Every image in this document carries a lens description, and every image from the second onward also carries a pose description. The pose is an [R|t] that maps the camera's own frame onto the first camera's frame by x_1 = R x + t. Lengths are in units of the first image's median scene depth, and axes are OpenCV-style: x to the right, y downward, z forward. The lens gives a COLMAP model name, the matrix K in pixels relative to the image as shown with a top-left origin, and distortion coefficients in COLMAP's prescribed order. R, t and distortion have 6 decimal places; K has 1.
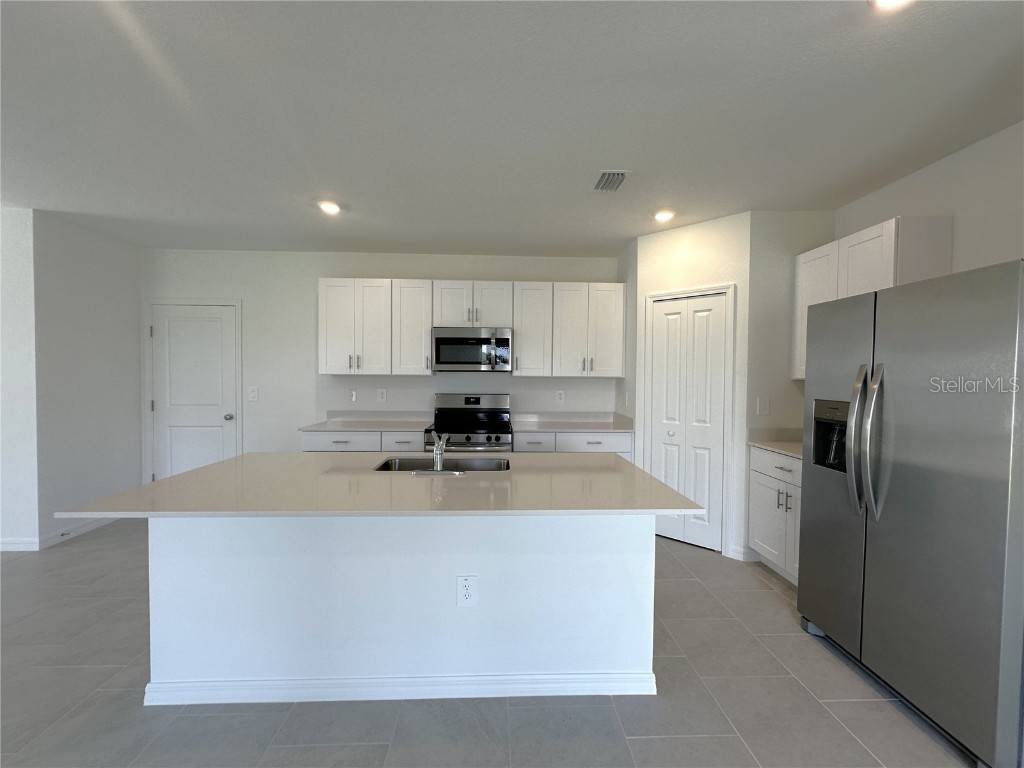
lens RADIAL K [[414.2, 0, 512.2], [0, 414.2, 383.6], [0, 0, 1]] dist [0.000052, -0.000015]
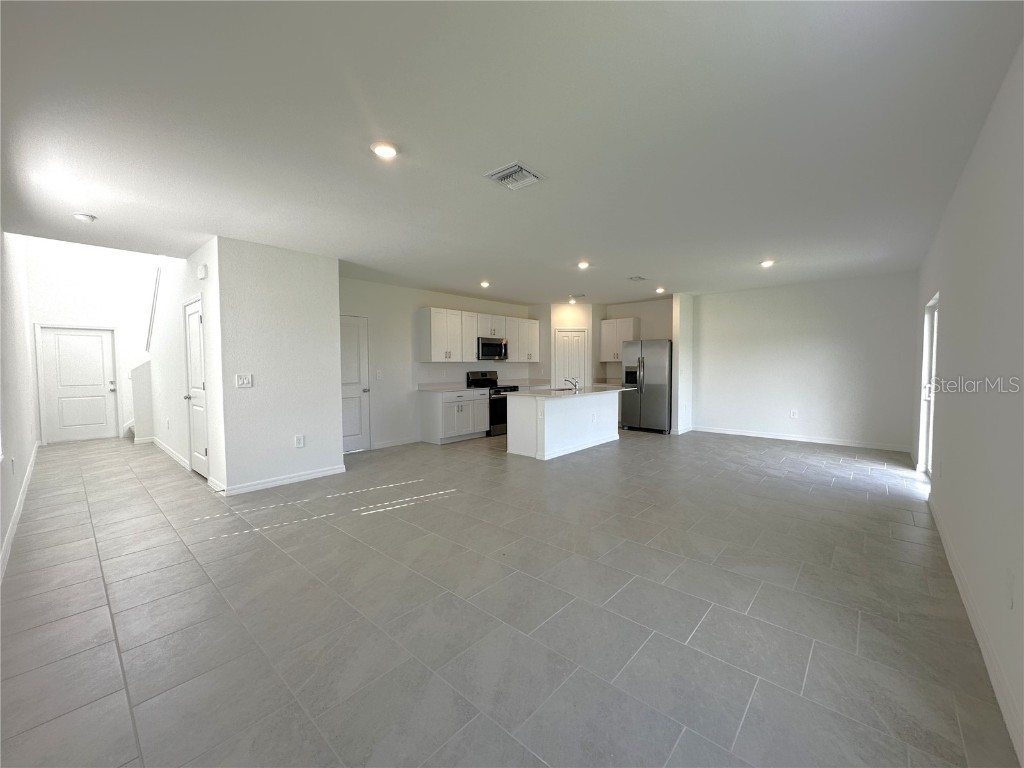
lens RADIAL K [[414.2, 0, 494.9], [0, 414.2, 387.6], [0, 0, 1]] dist [0.000052, -0.000015]
pose [[0.709168, -0.050317, 0.703242, -1.526713], [0.024986, 0.998617, 0.046255, 0.012405], [-0.704596, -0.015232, 0.709445, -0.455934]]
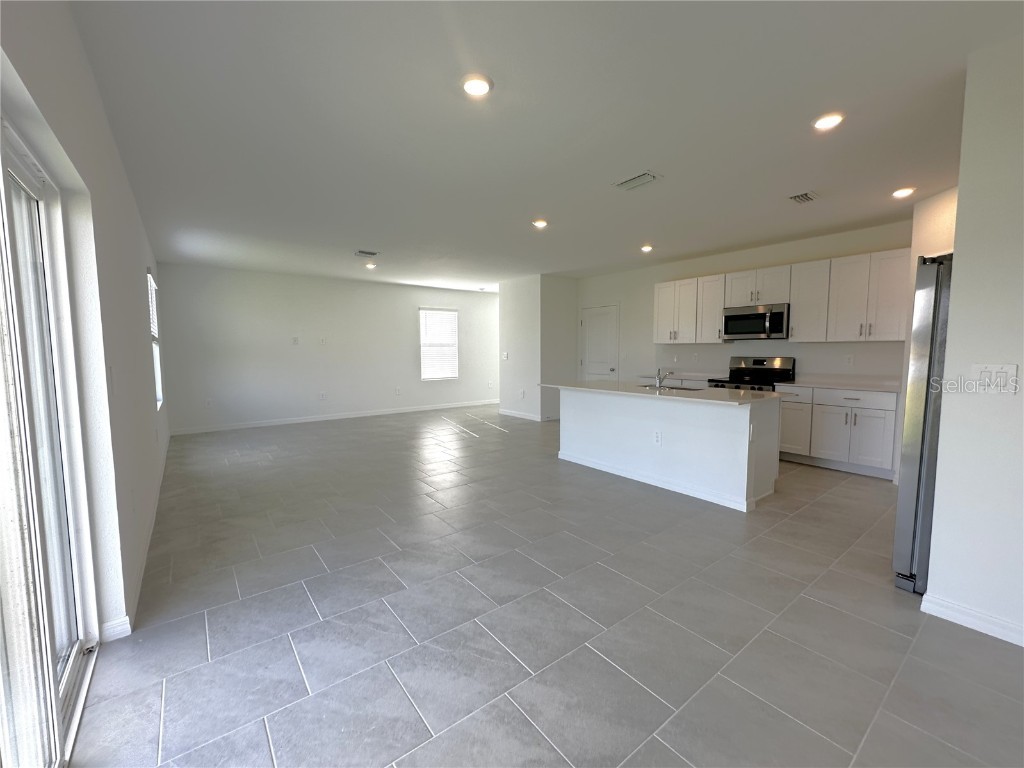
lens RADIAL K [[414.2, 0, 512.2], [0, 414.2, 381.2], [0, 0, 1]] dist [0.000052, -0.000015]
pose [[0.583561, 0.052007, -0.810403, 0.533381], [-0.005089, 0.998162, 0.060392, 0.027855], [0.812054, -0.031119, 0.582753, -0.399234]]
